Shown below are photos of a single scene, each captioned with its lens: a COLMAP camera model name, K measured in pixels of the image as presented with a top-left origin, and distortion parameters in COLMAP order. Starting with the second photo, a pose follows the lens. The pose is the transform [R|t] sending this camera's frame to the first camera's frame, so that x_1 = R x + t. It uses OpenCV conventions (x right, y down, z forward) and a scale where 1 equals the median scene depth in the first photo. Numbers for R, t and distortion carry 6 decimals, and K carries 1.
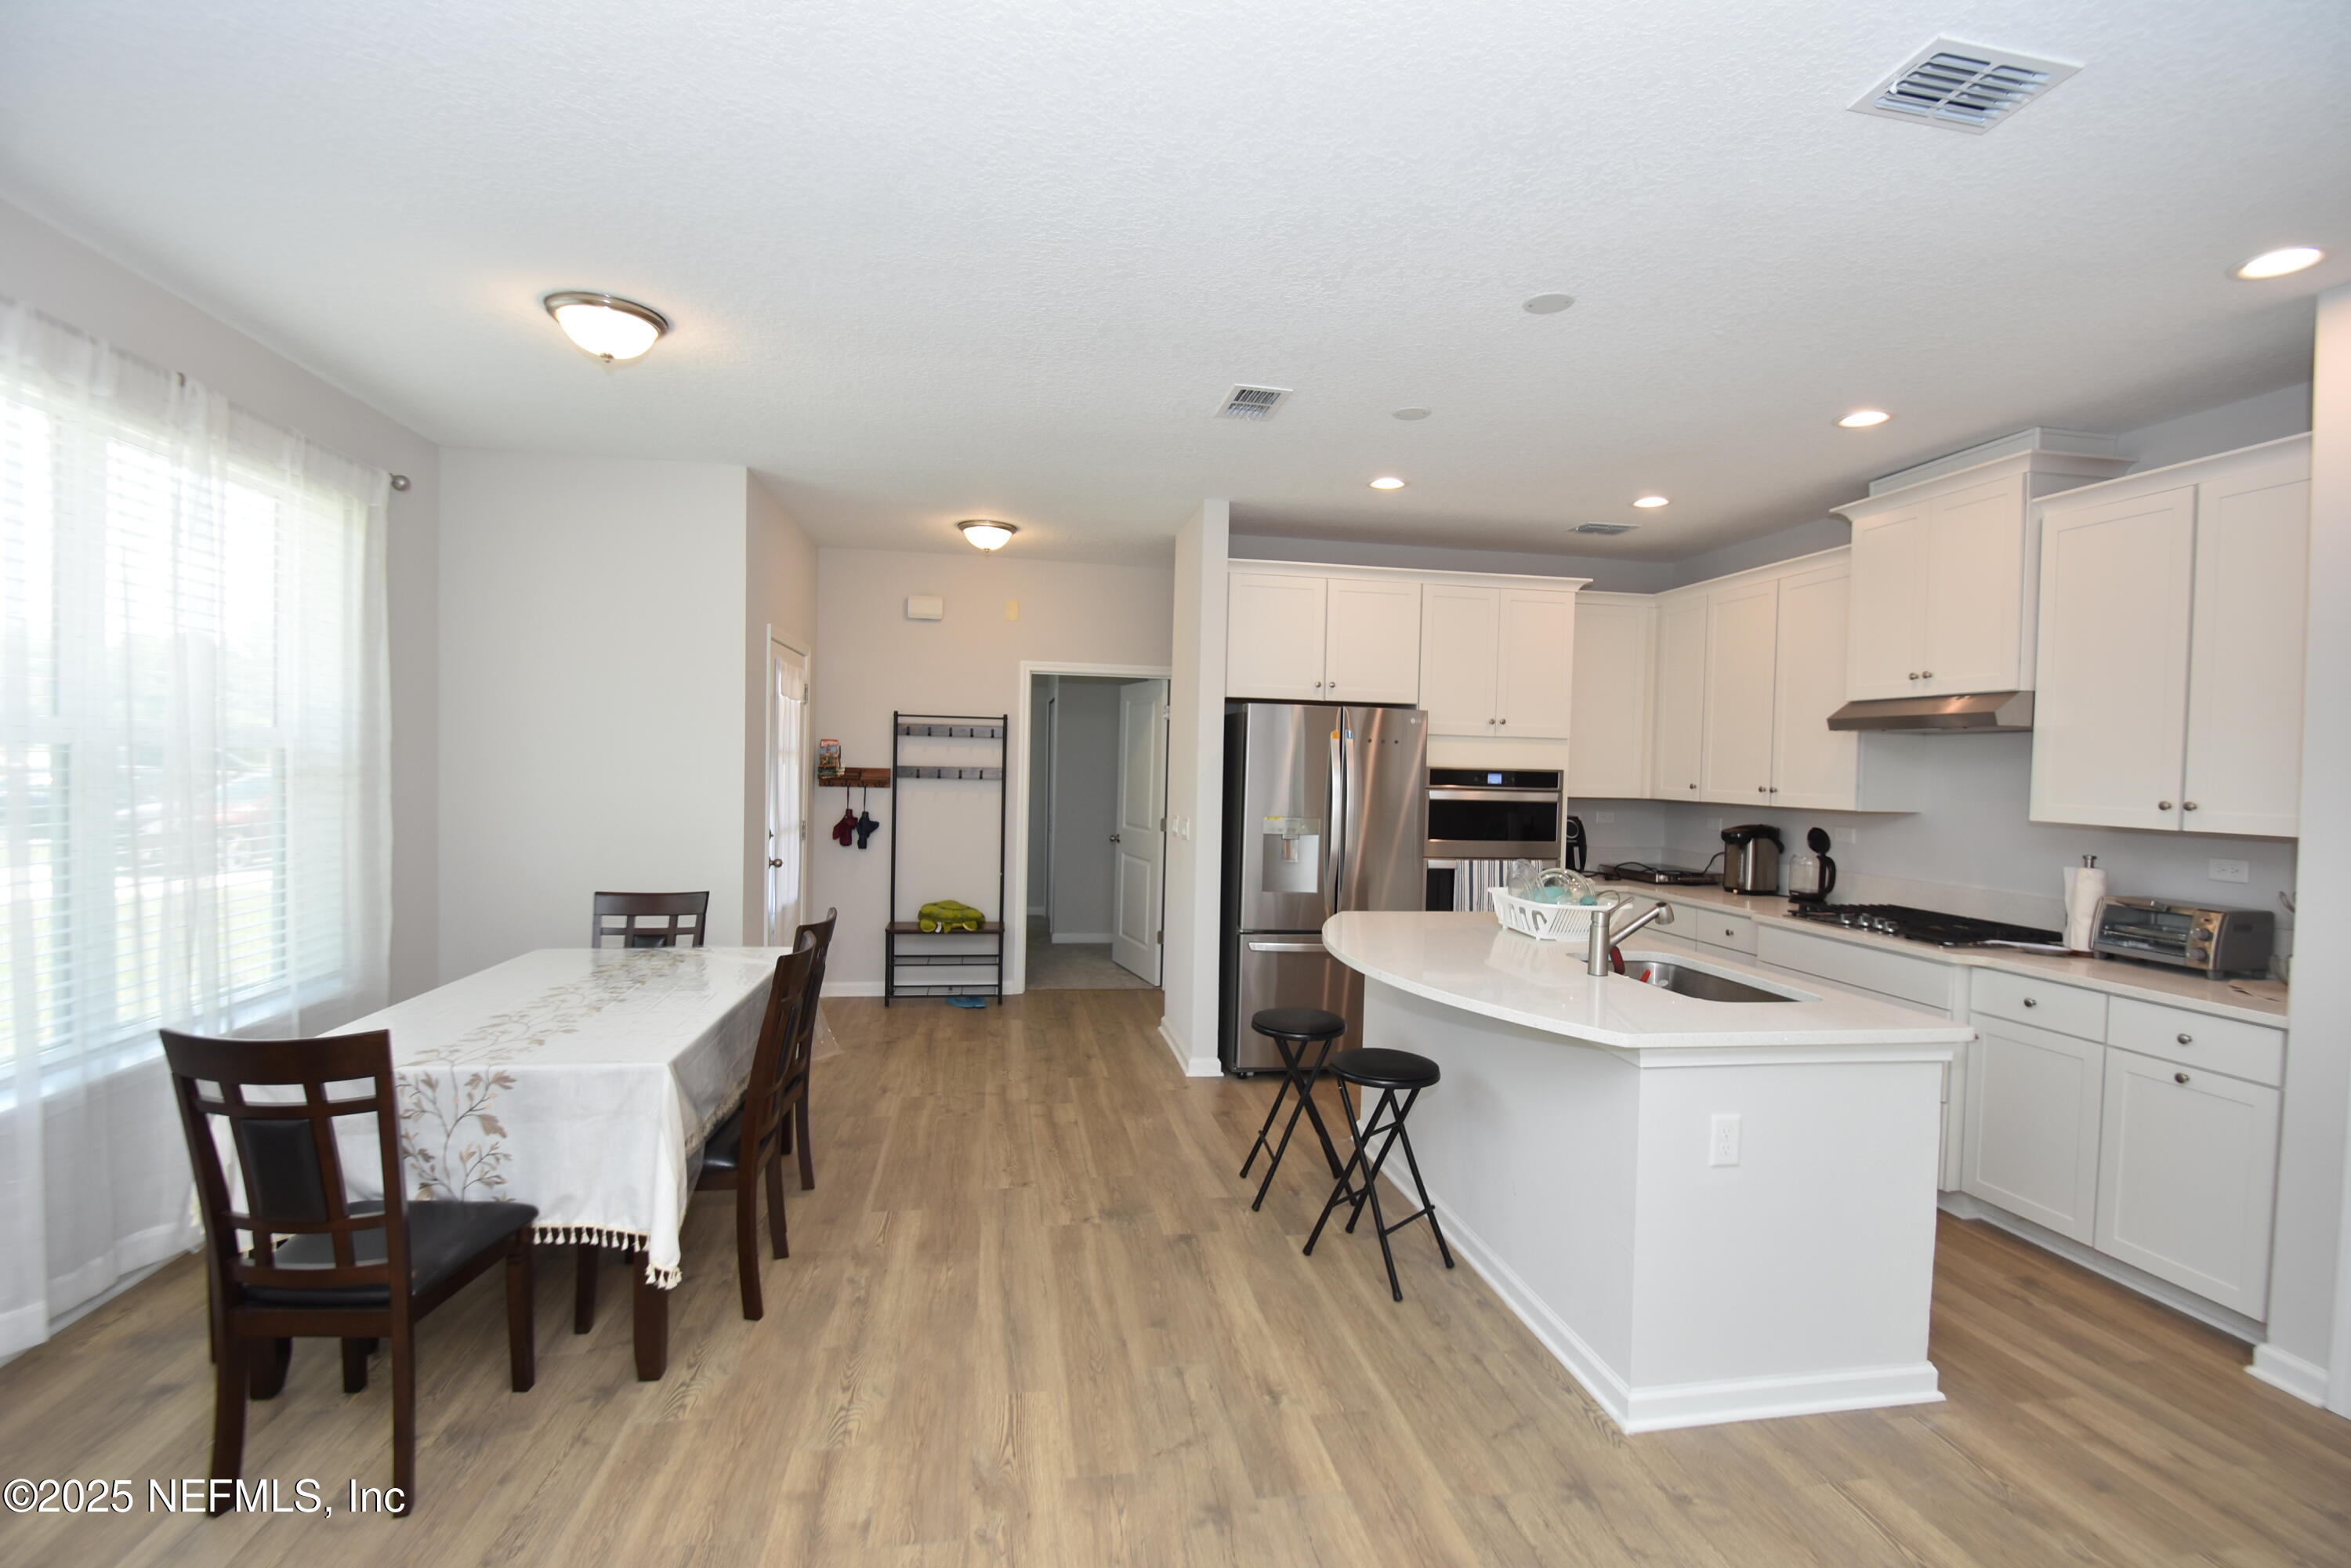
lens RADIAL K [[1060.2, 0, 1176.0], [0, 1060.2, 794.1], [0, 0, 1]] dist [0.001833, -0.010520]
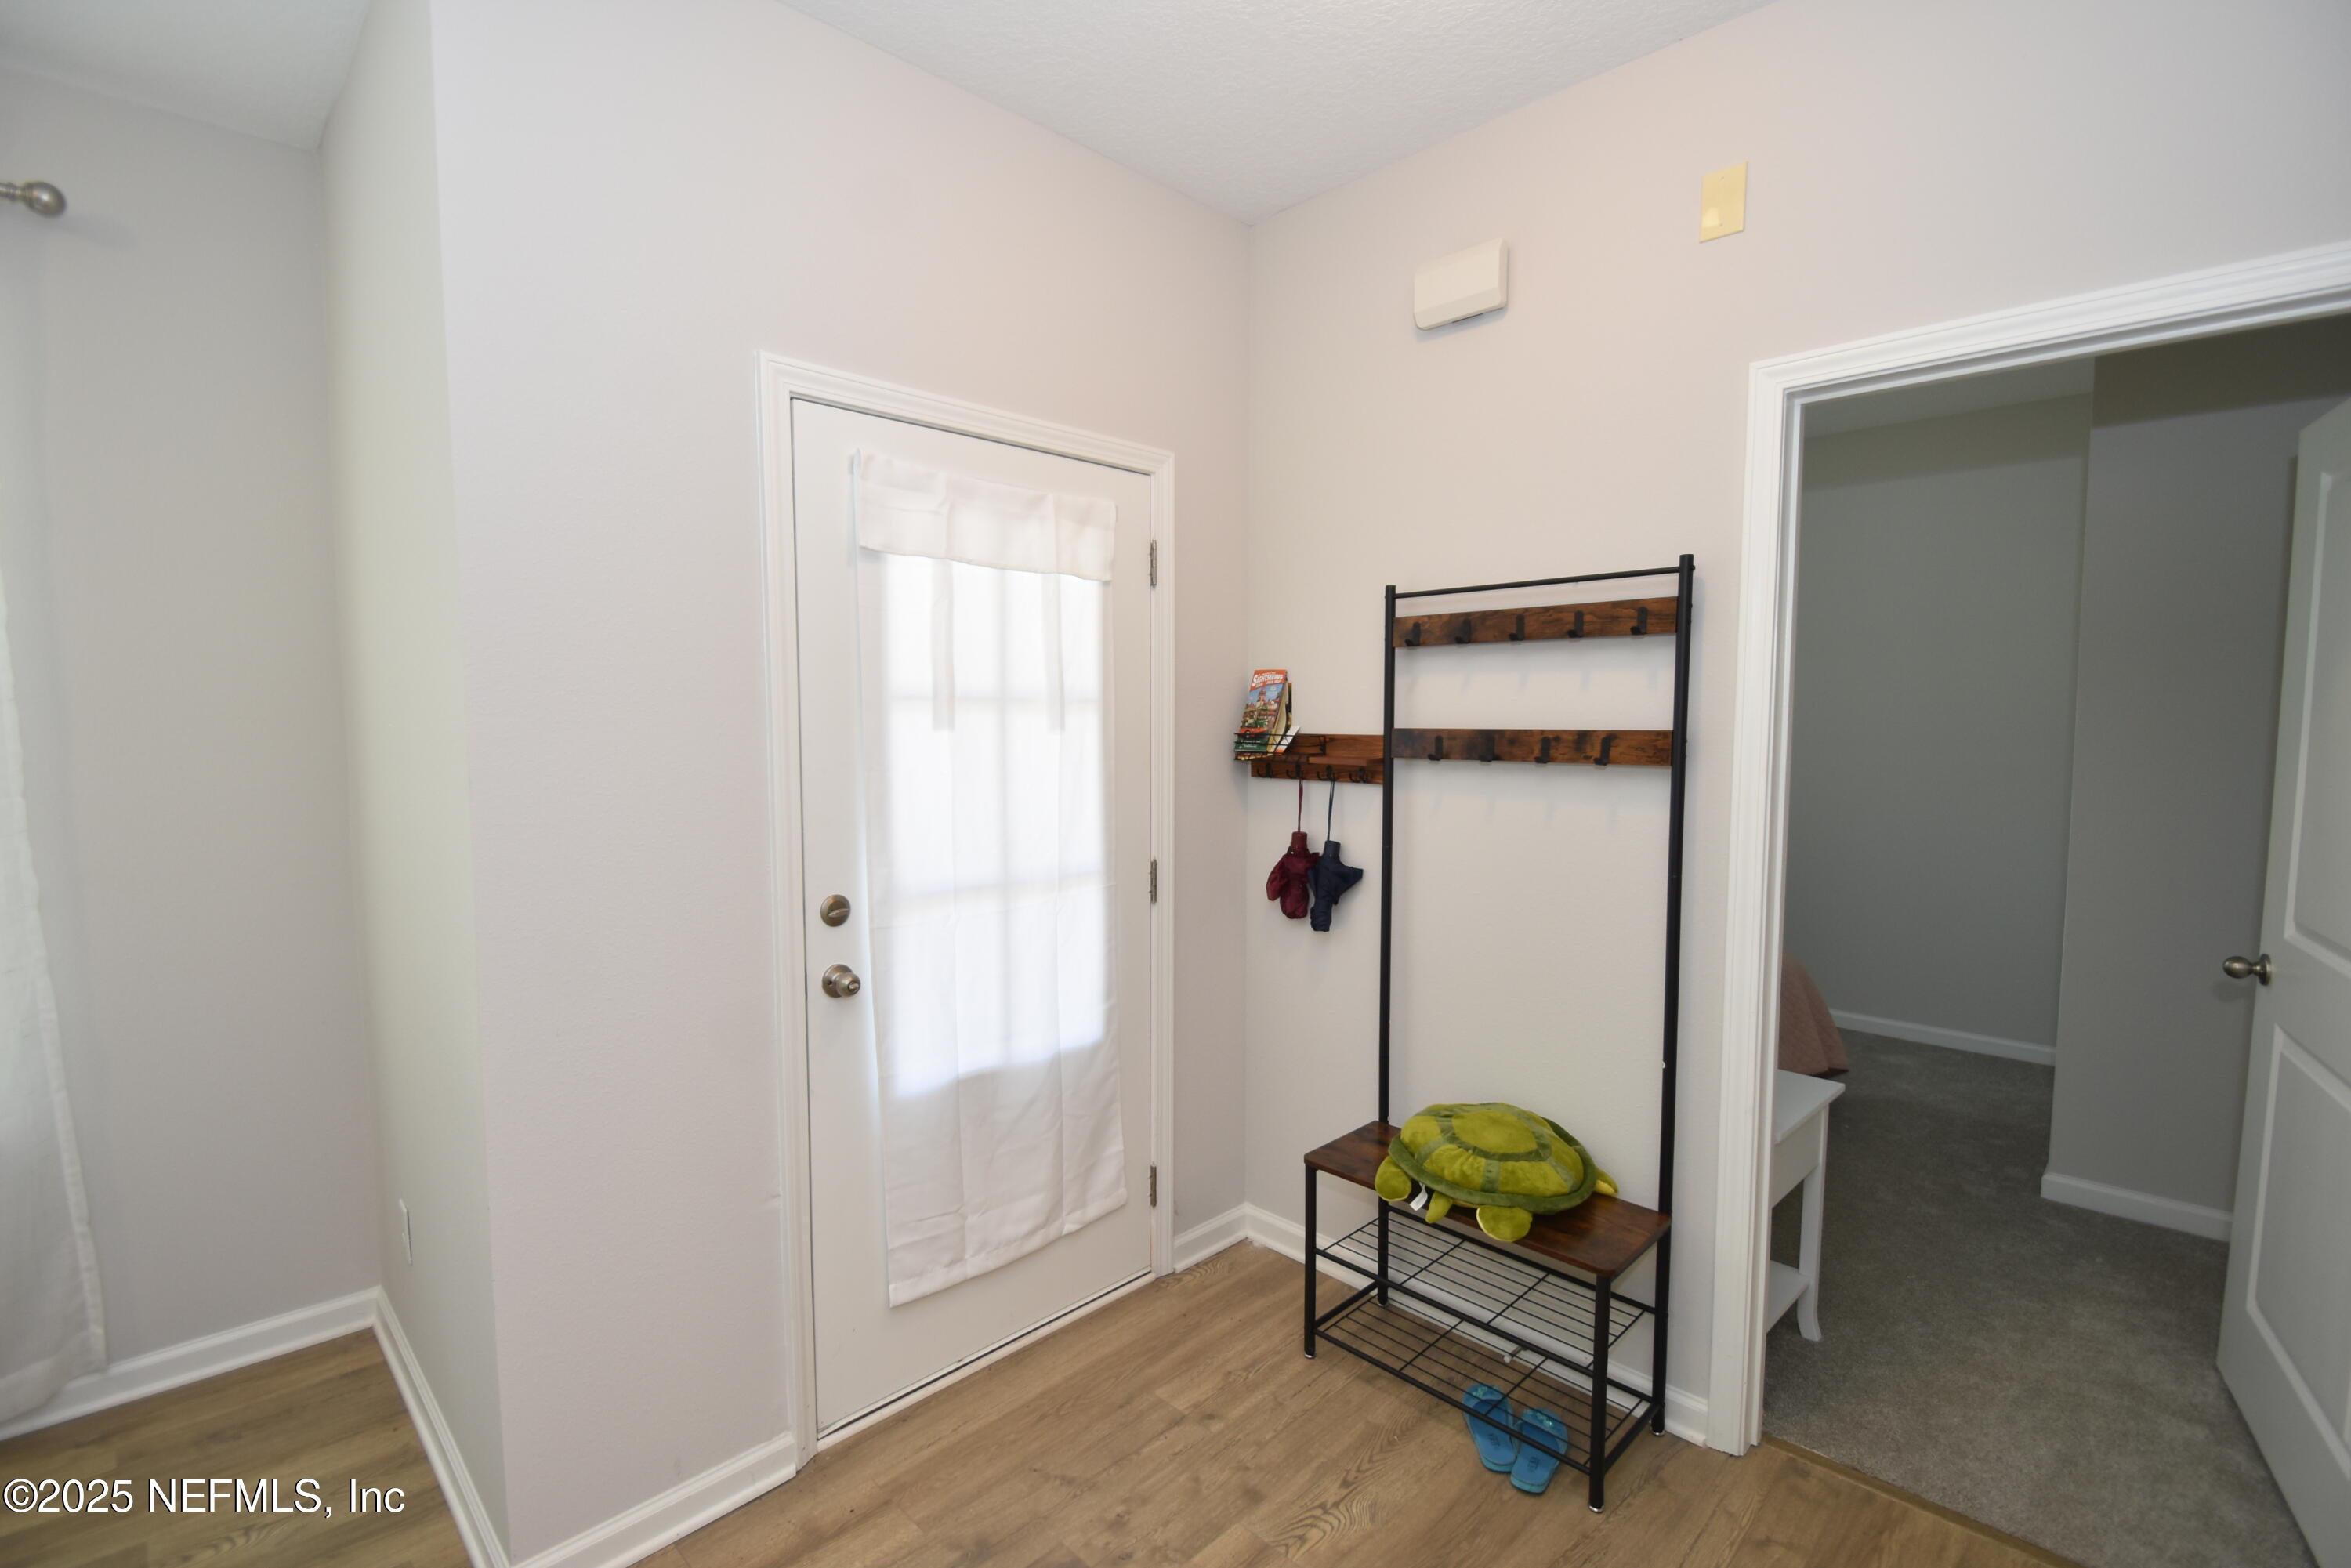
lens RADIAL K [[1060.2, 0, 1178.3], [0, 1060.2, 801.1], [0, 0, 1]] dist [0.001833, -0.010520]
pose [[0.576872, 0.039485, -0.815880, 0.009571], [-0.009052, 0.999079, 0.041950, -0.023192], [0.816785, -0.016815, 0.576698, 1.056131]]
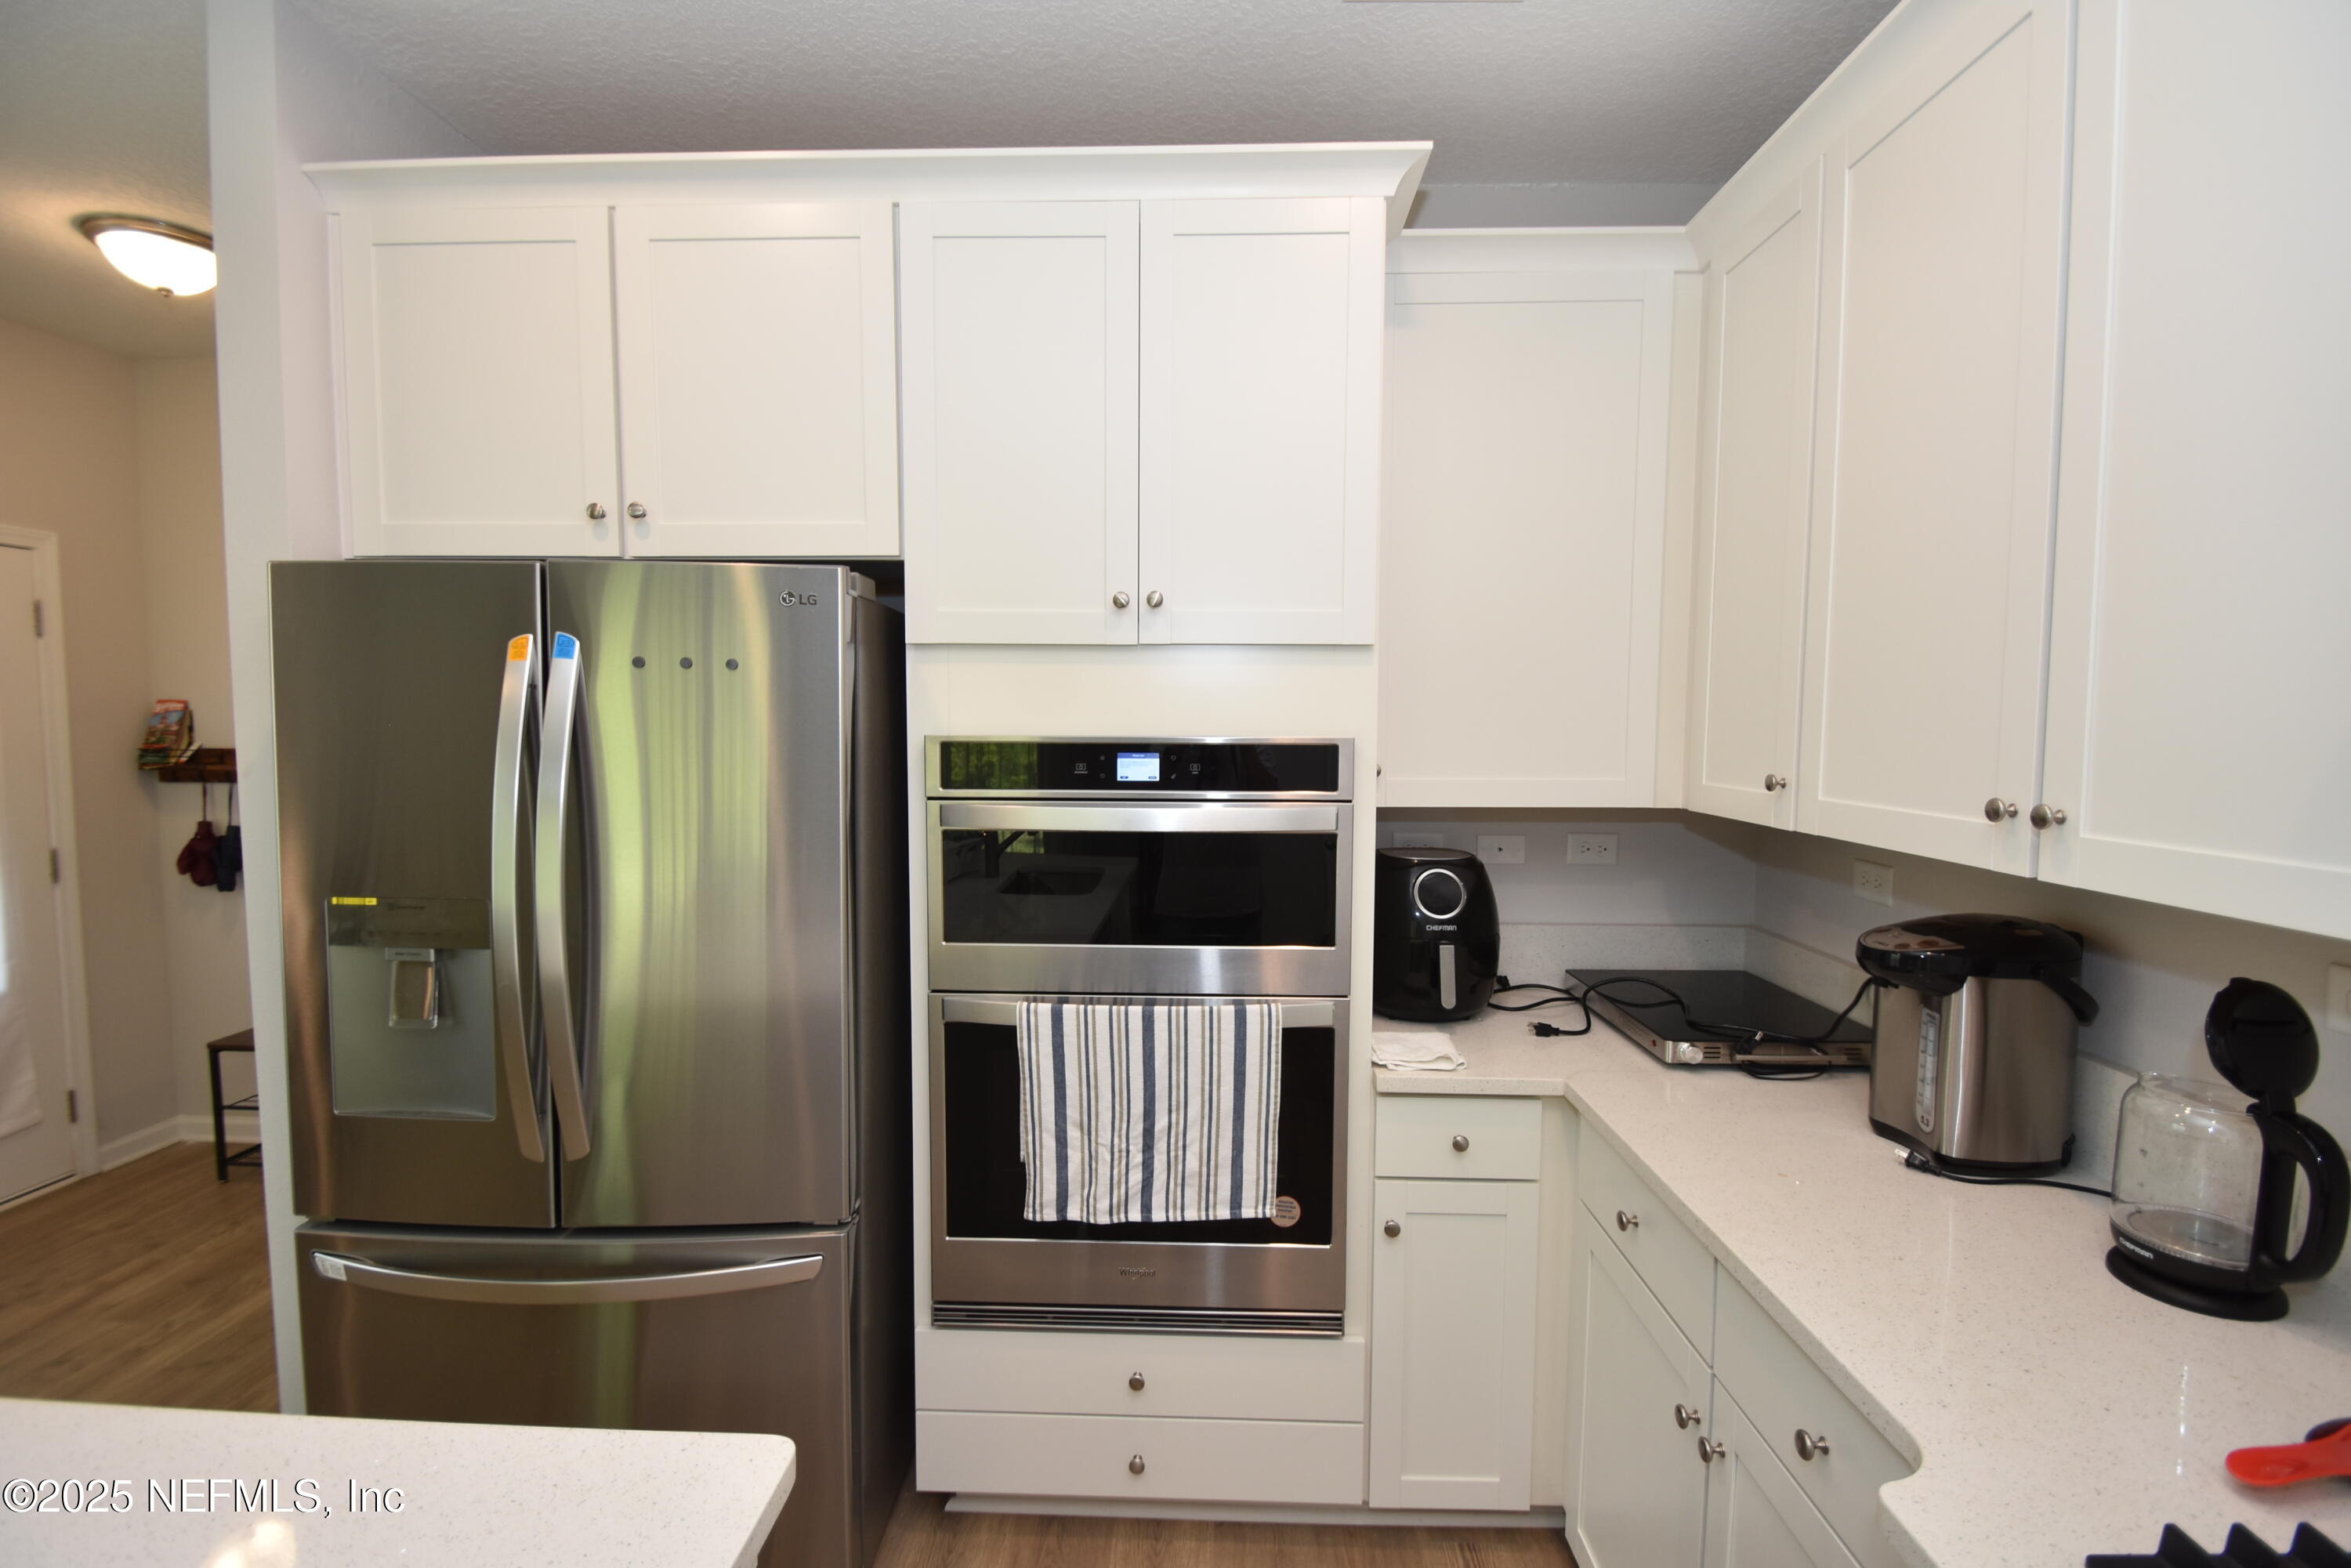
lens RADIAL K [[1060.2, 0, 1185.3], [0, 1060.2, 794.9], [0, 0, 1]] dist [0.001833, -0.010520]
pose [[0.978839, -0.004466, -0.204582, 0.473299], [0.012564, 0.999187, 0.038298, -0.022615], [0.204244, -0.040058, 0.978100, 0.816442]]
